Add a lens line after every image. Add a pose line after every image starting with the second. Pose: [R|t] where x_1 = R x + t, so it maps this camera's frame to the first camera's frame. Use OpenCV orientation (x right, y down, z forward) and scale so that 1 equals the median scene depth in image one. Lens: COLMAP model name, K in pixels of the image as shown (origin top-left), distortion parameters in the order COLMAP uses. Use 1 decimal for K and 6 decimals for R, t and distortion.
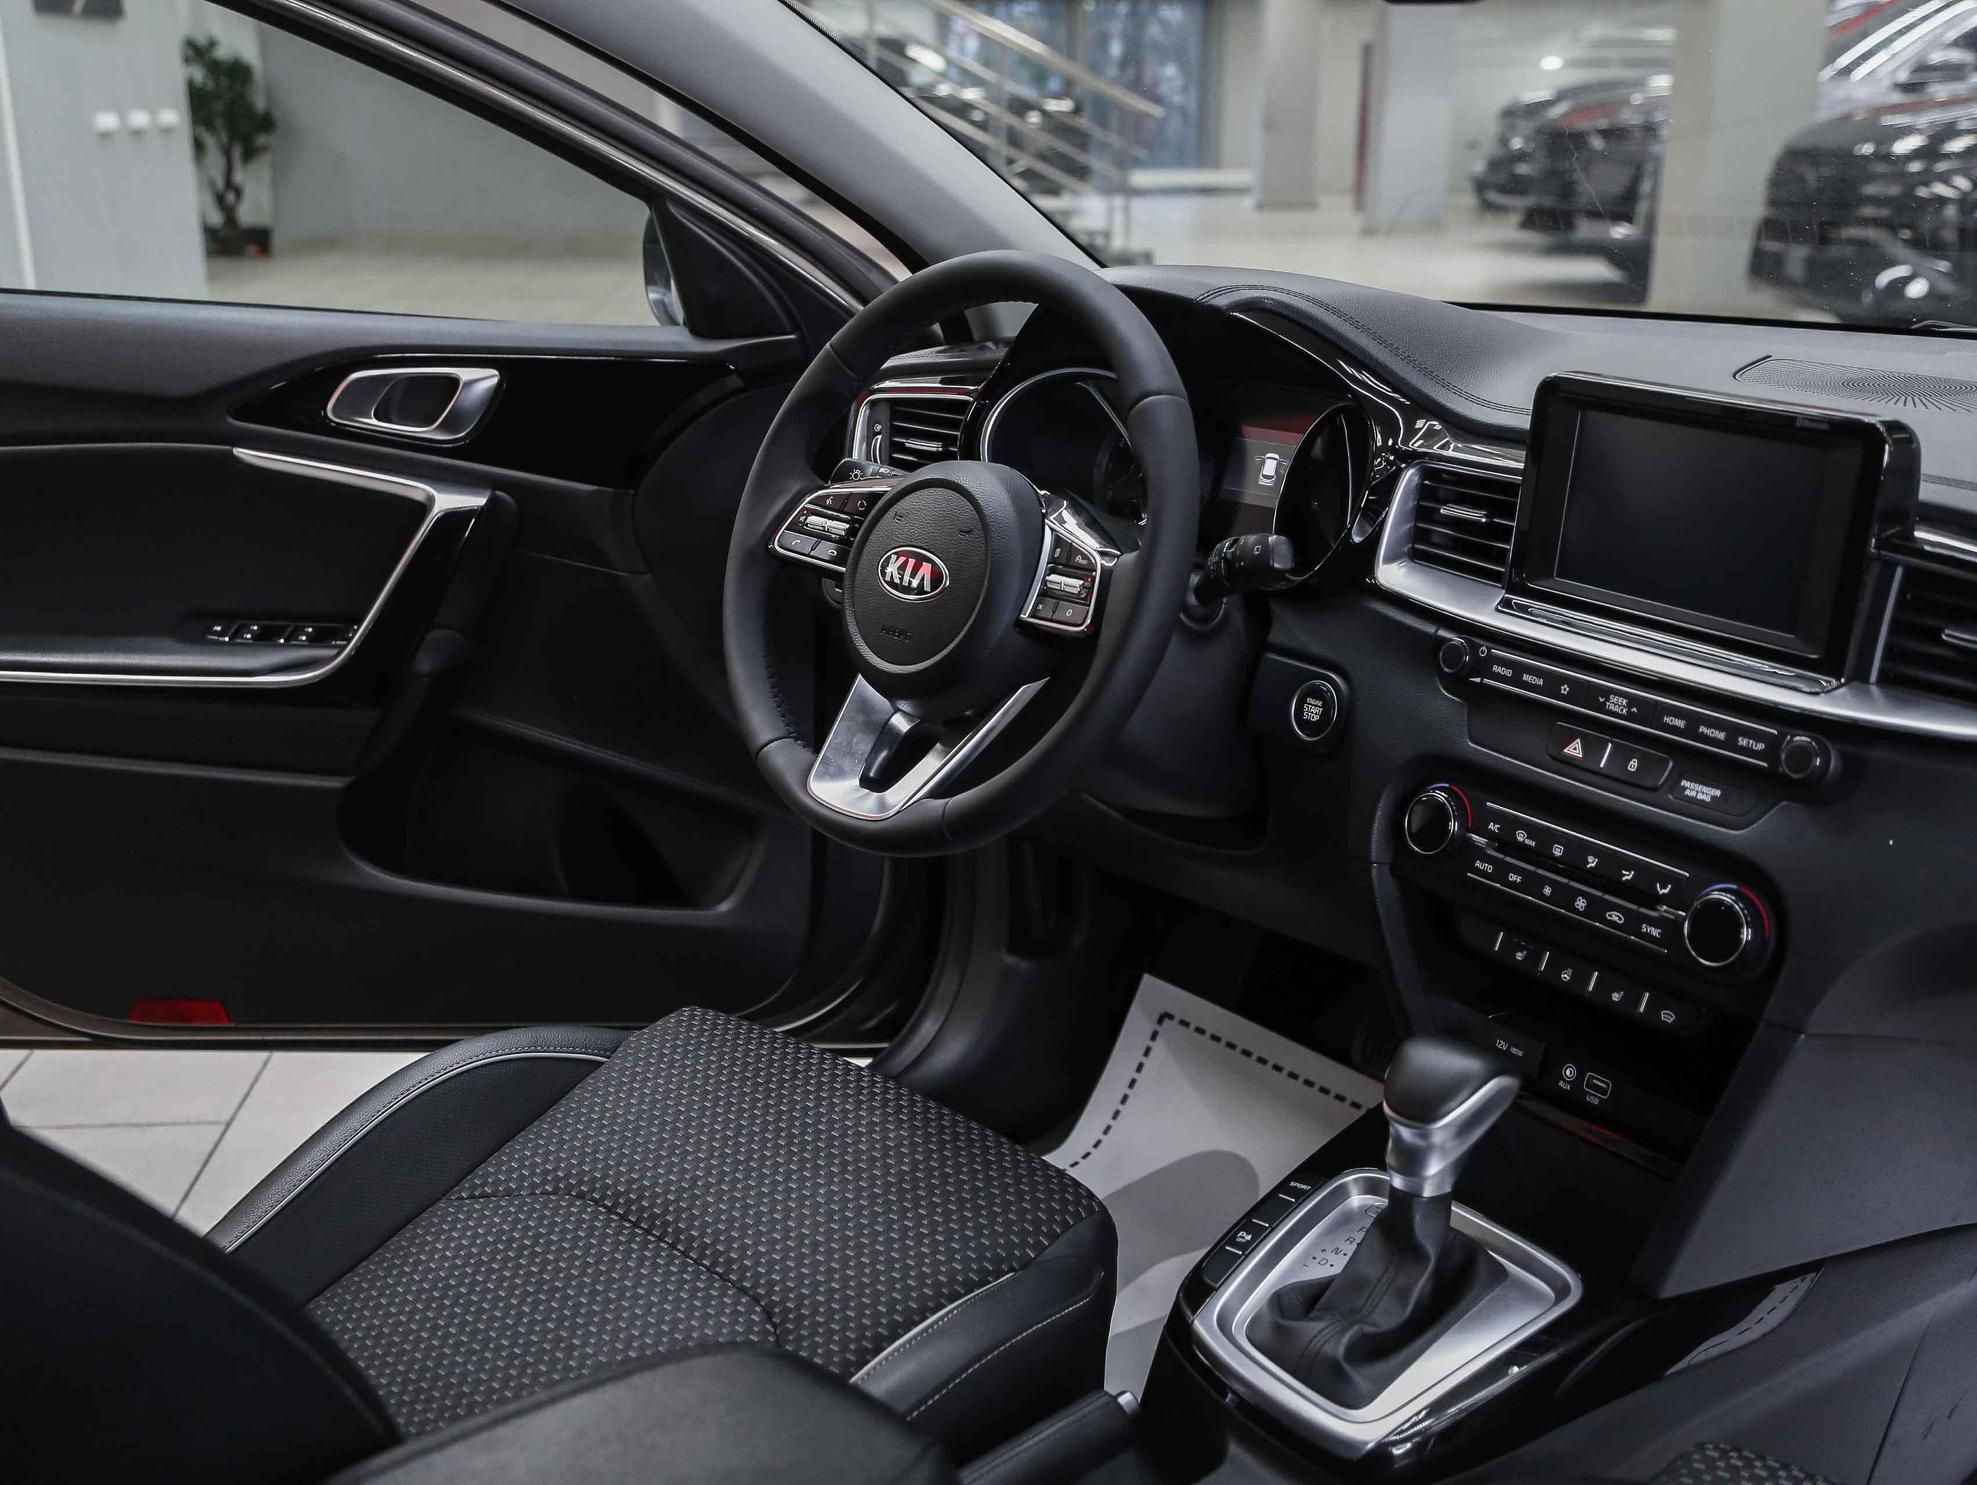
lens RADIAL K [[2338.0, 0, 990.5], [0, 2338.0, 750.9], [0, 0, 1]] dist [0.079337, 0.000000]
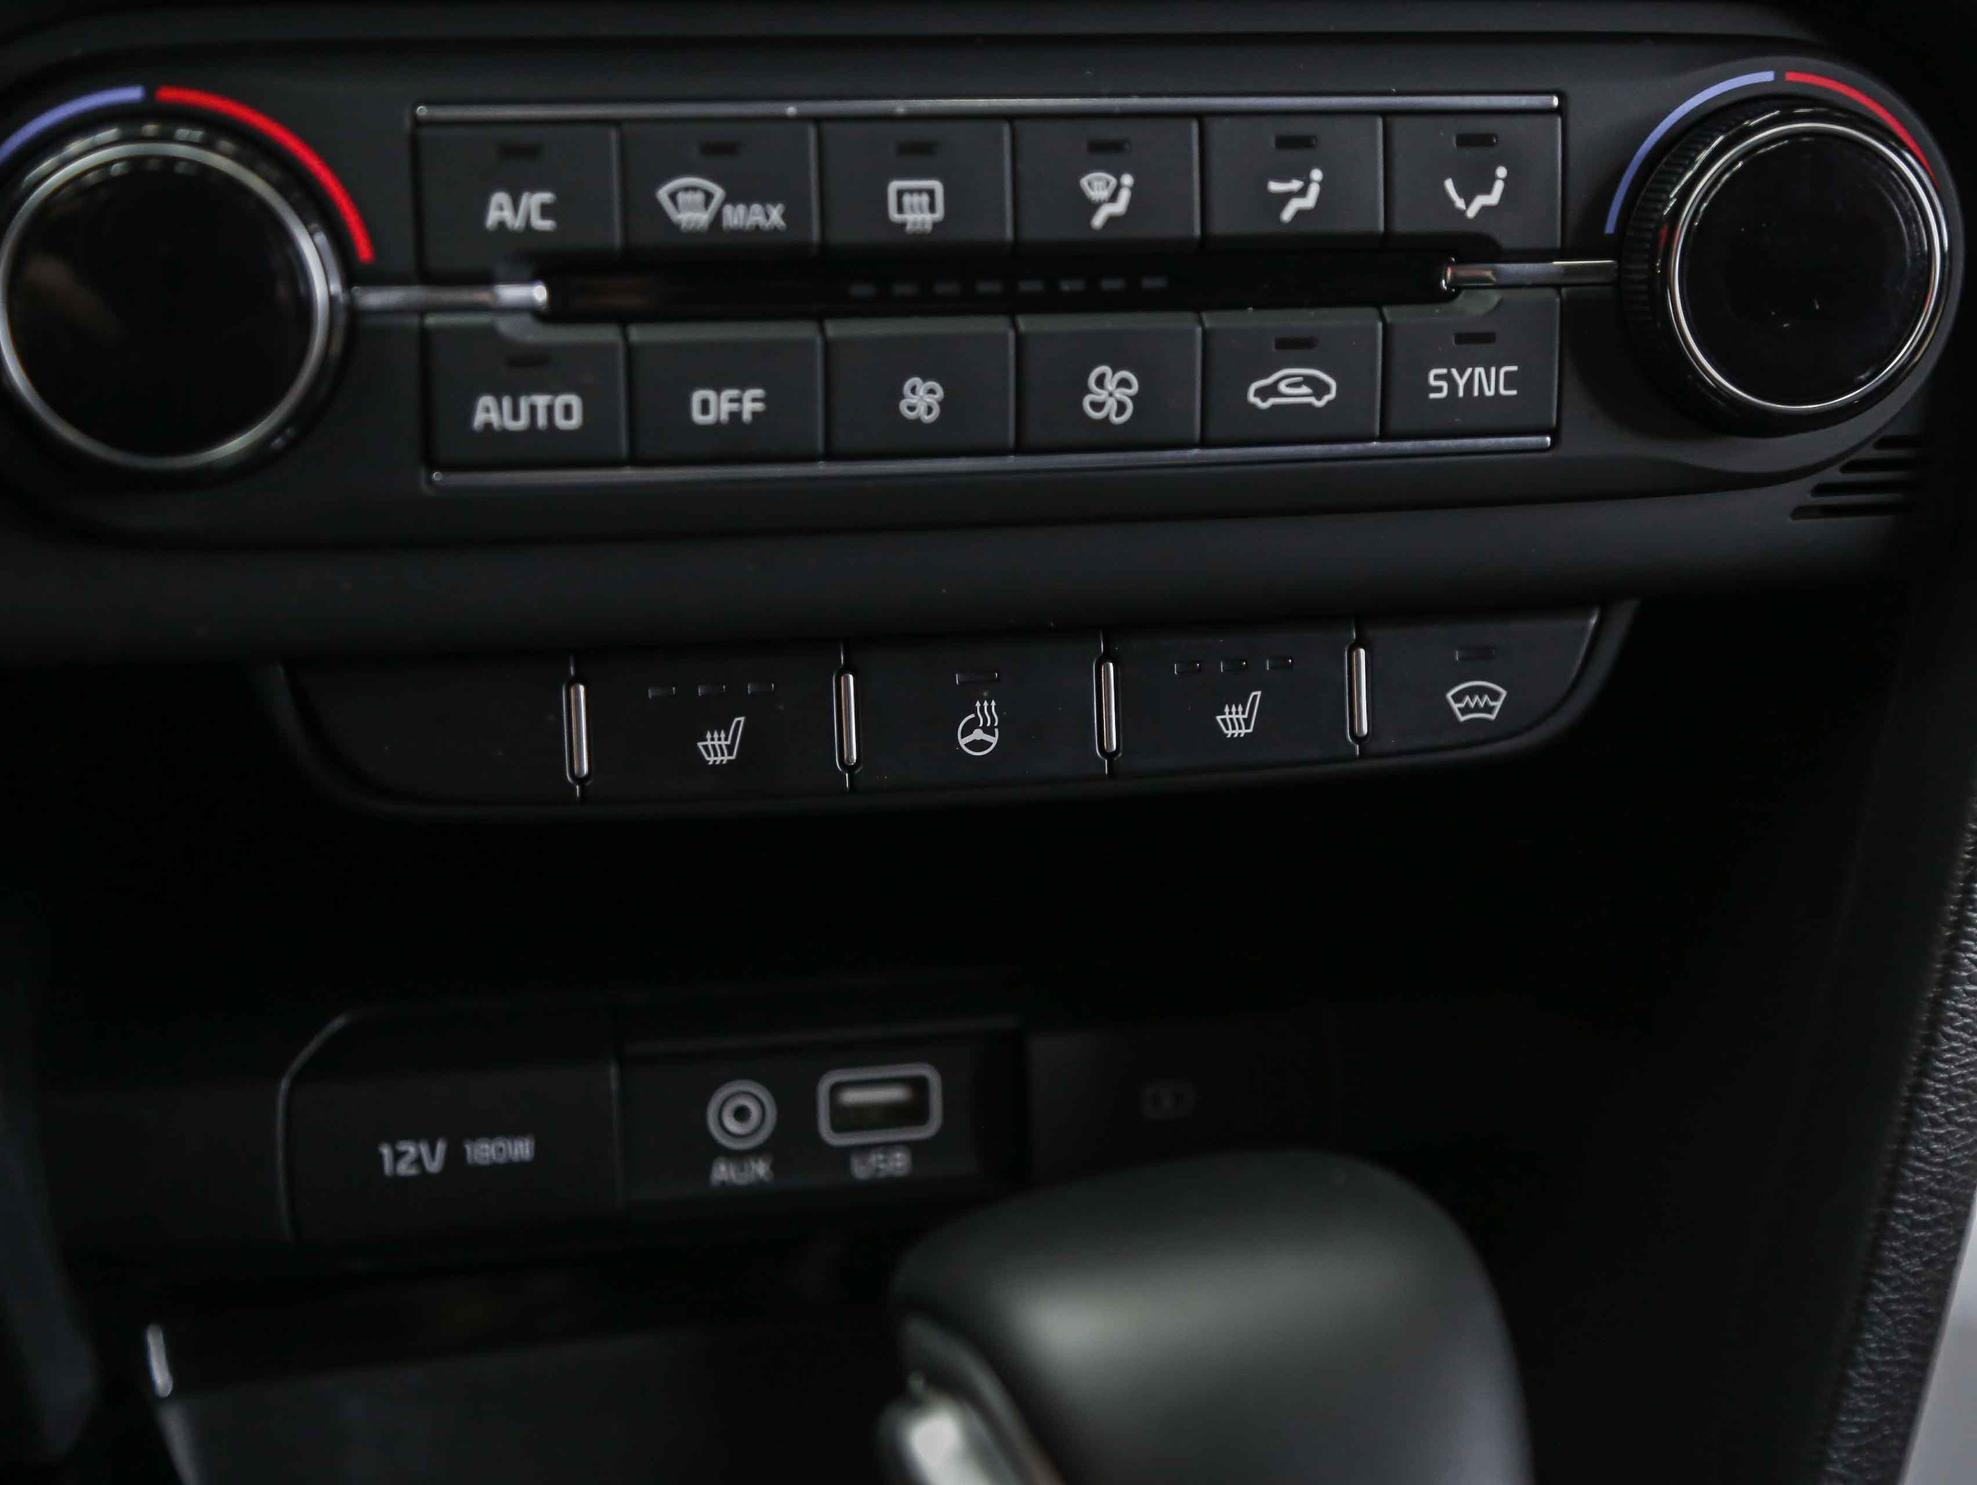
lens RADIAL K [[3353.0, 0, 988.1], [0, 3353.0, 747.1], [0, 0, 1]] dist [-0.025367, 0.000000]
pose [[0.376211, -0.383698, 0.843351, -0.031125], [0.234034, 0.920059, 0.314197, -0.006166], [-0.896489, 0.079169, 0.435935, 0.806868]]
